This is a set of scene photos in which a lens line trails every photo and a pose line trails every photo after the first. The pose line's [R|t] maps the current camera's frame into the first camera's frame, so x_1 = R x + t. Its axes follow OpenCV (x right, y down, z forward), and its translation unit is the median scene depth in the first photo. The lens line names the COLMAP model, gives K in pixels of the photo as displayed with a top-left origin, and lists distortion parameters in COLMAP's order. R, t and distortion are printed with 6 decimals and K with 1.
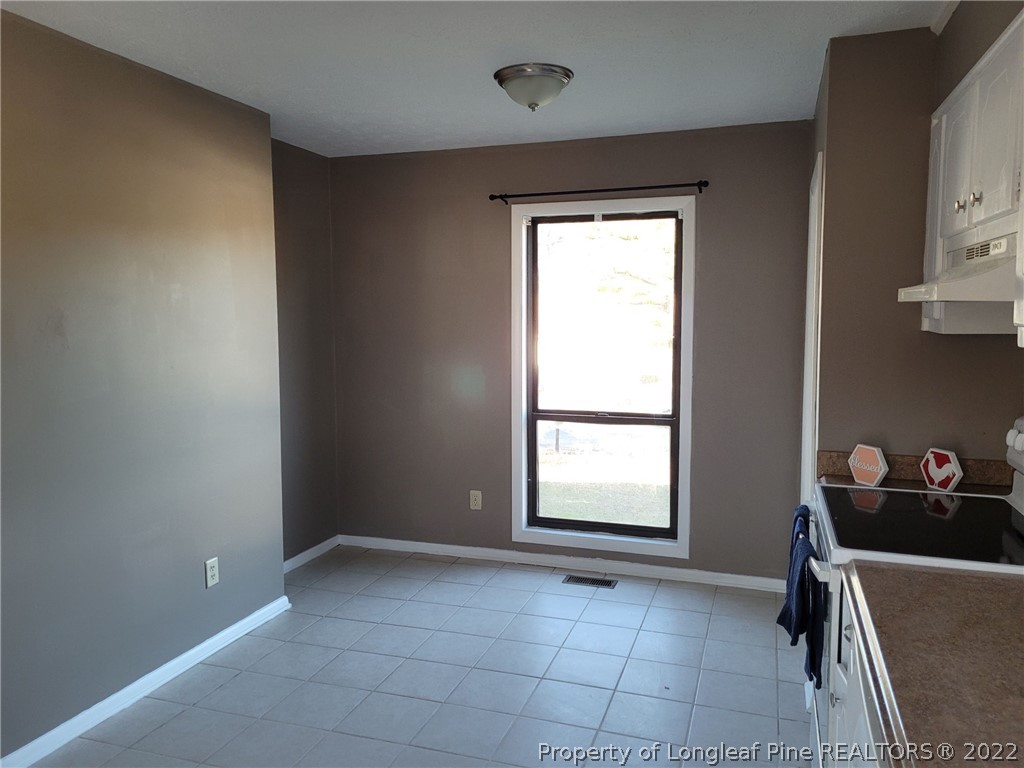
lens RADIAL K [[772.0, 0, 511.4], [0, 772.0, 381.3], [0, 0, 1]] dist [0.050272, -0.036910]
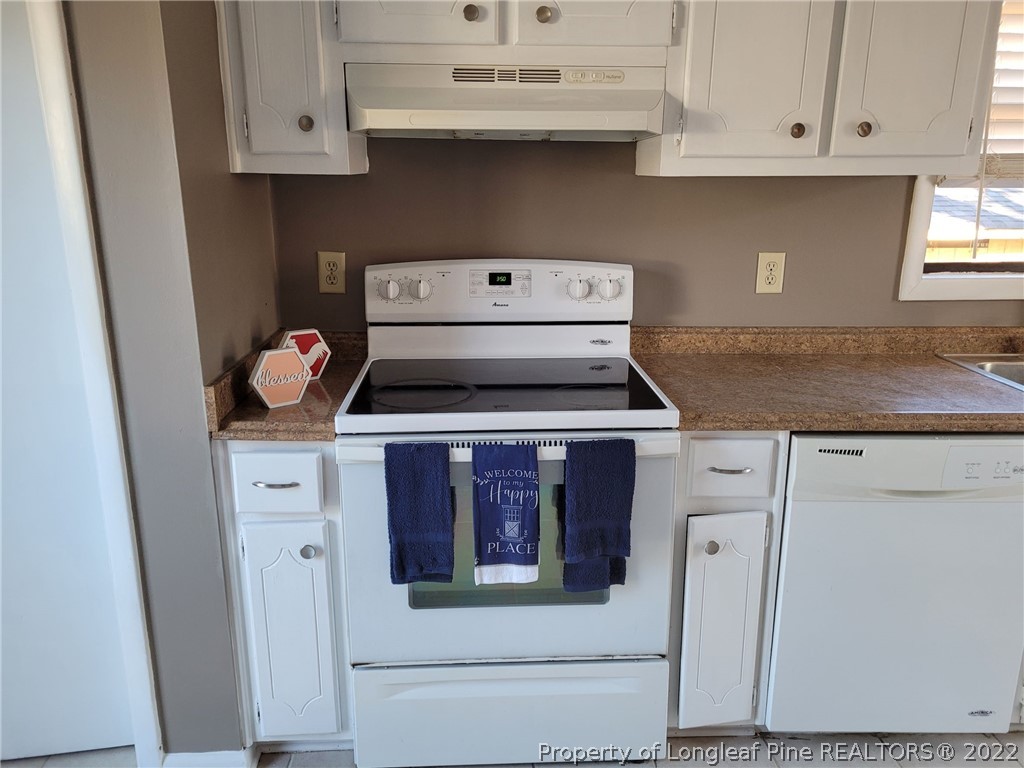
lens RADIAL K [[772.0, 0, 507.2], [0, 772.0, 369.3], [0, 0, 1]] dist [0.050272, -0.036910]
pose [[-0.356474, -0.229973, 0.905560, -0.228491], [0.089925, 0.956288, 0.278255, -0.070964], [-0.929967, 0.180624, -0.320212, 1.062995]]
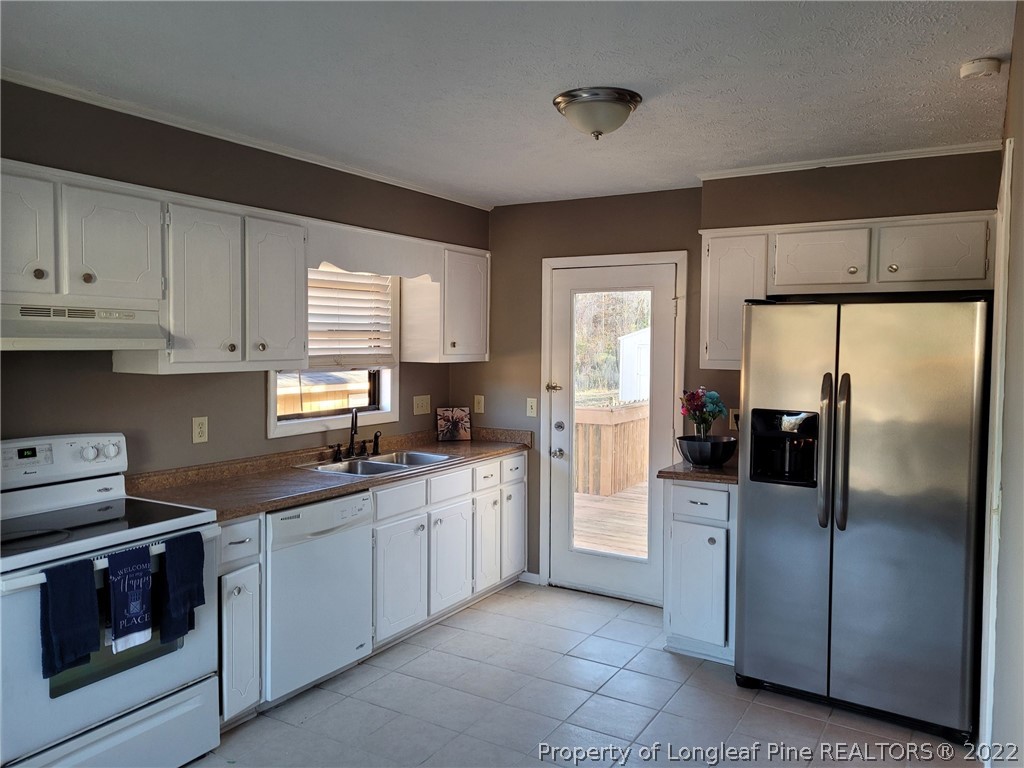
lens RADIAL K [[772.0, 0, 514.5], [0, 772.0, 373.9], [0, 0, 1]] dist [0.050272, -0.036910]
pose [[-0.976182, -0.013768, 0.216517, -0.353723], [0.016850, 0.990159, 0.138930, -0.183999], [-0.216299, 0.139269, -0.966343, 1.682147]]
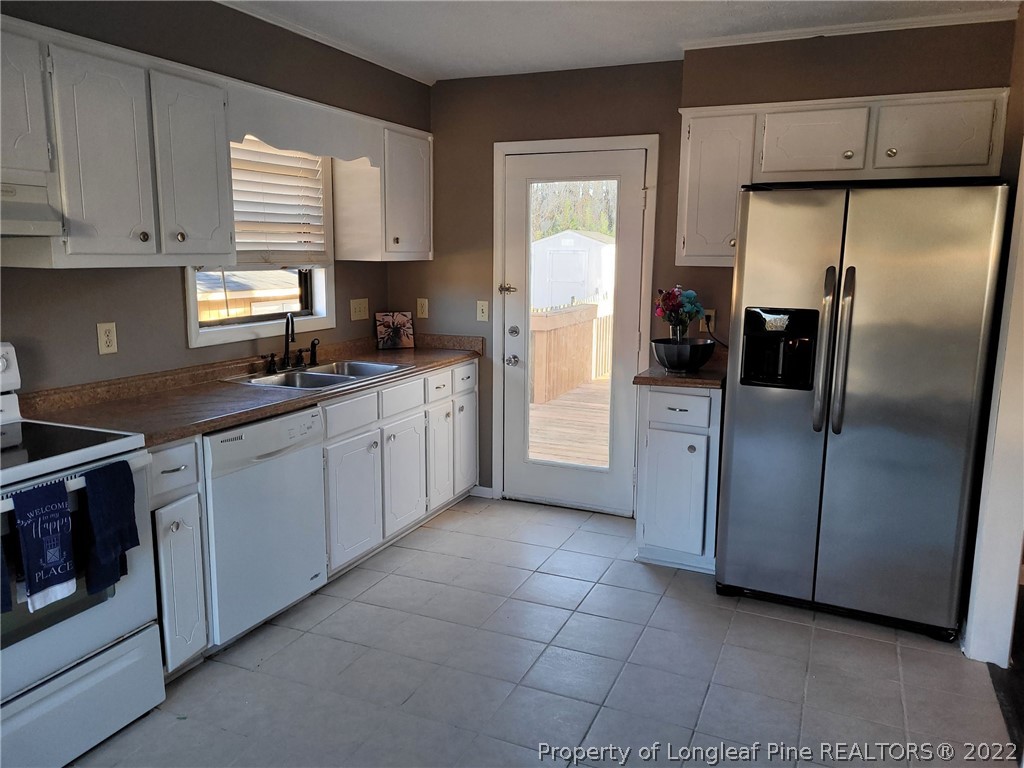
lens RADIAL K [[772.0, 0, 518.2], [0, 772.0, 379.5], [0, 0, 1]] dist [0.050272, -0.036910]
pose [[-0.996300, -0.019907, 0.083610, -0.214291], [0.002732, 0.964980, 0.262310, -0.145458], [-0.085903, 0.261568, -0.961355, 1.555393]]
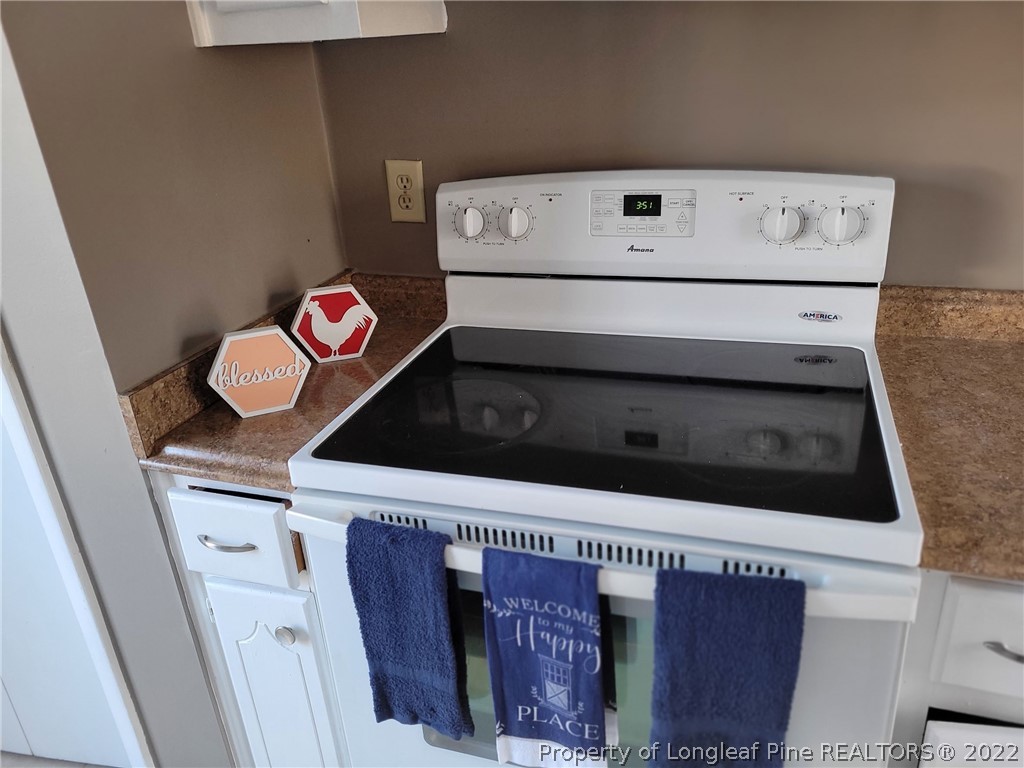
lens RADIAL K [[772.0, 0, 507.8], [0, 772.0, 379.2], [0, 0, 1]] dist [0.050272, -0.036910]
pose [[0.001366, -0.400161, 0.916444, 0.048914], [0.161761, 0.904463, 0.394689, -0.042539], [-0.986829, 0.147706, 0.065966, 0.855673]]
